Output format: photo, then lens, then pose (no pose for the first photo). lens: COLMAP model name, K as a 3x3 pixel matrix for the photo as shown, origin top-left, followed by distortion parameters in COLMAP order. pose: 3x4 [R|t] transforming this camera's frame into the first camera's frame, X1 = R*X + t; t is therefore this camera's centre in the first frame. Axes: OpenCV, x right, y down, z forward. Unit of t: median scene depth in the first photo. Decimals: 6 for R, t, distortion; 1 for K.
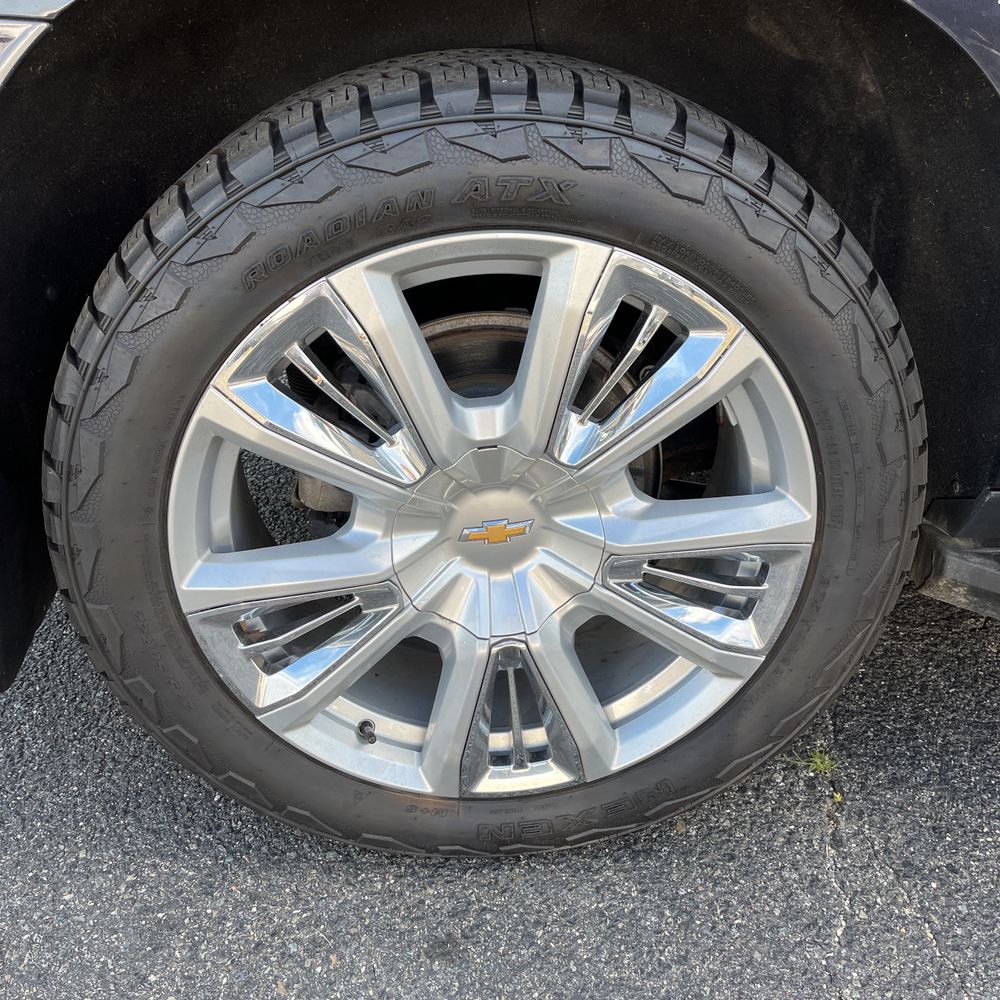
lens RADIAL K [[1032.3, 0, 500.3], [0, 1032.3, 499.1], [0, 0, 1]] dist [0.023265, 0.000000]
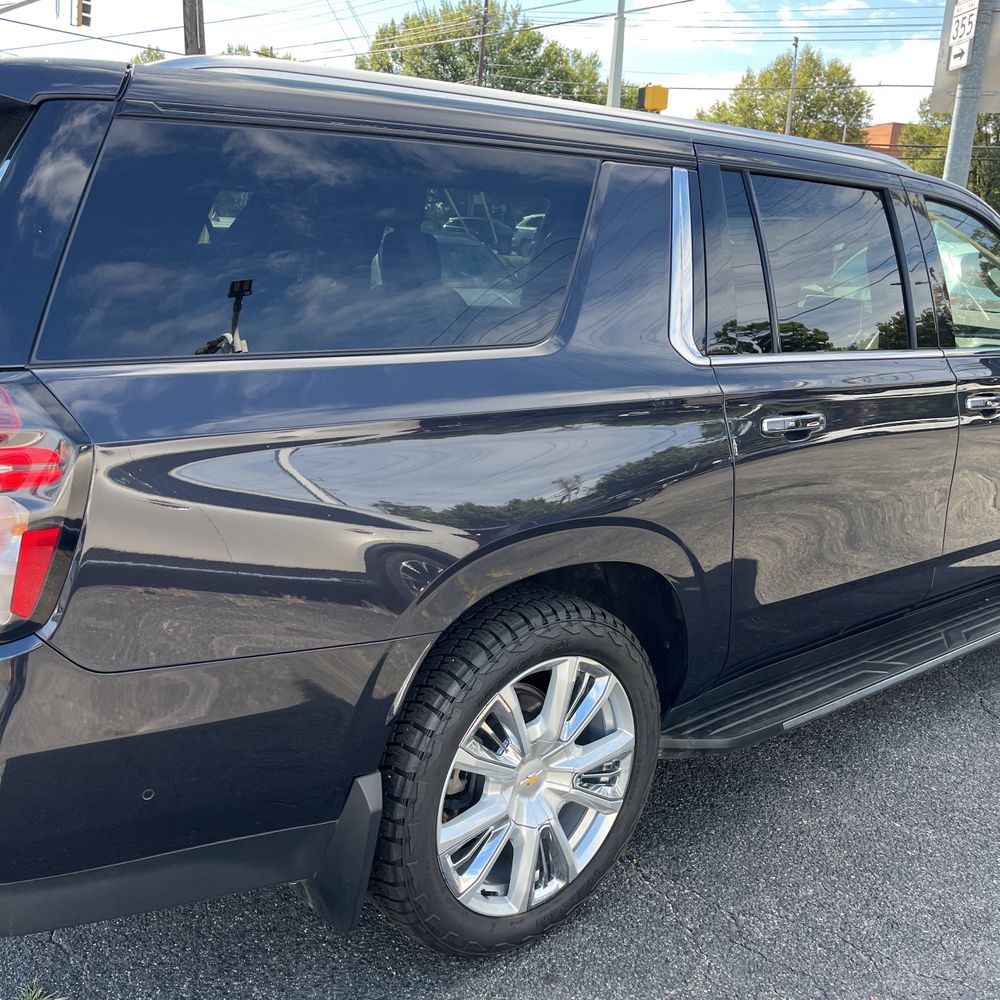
lens RADIAL K [[1032.3, 0, 499.9], [0, 1032.3, 499.6], [0, 0, 1]] dist [0.023265, 0.000000]
pose [[0.803042, -0.131804, 0.581164, -1.338399], [0.257373, 0.956299, -0.138752, -0.265934], [-0.537478, 0.261000, 0.801871, -1.000813]]
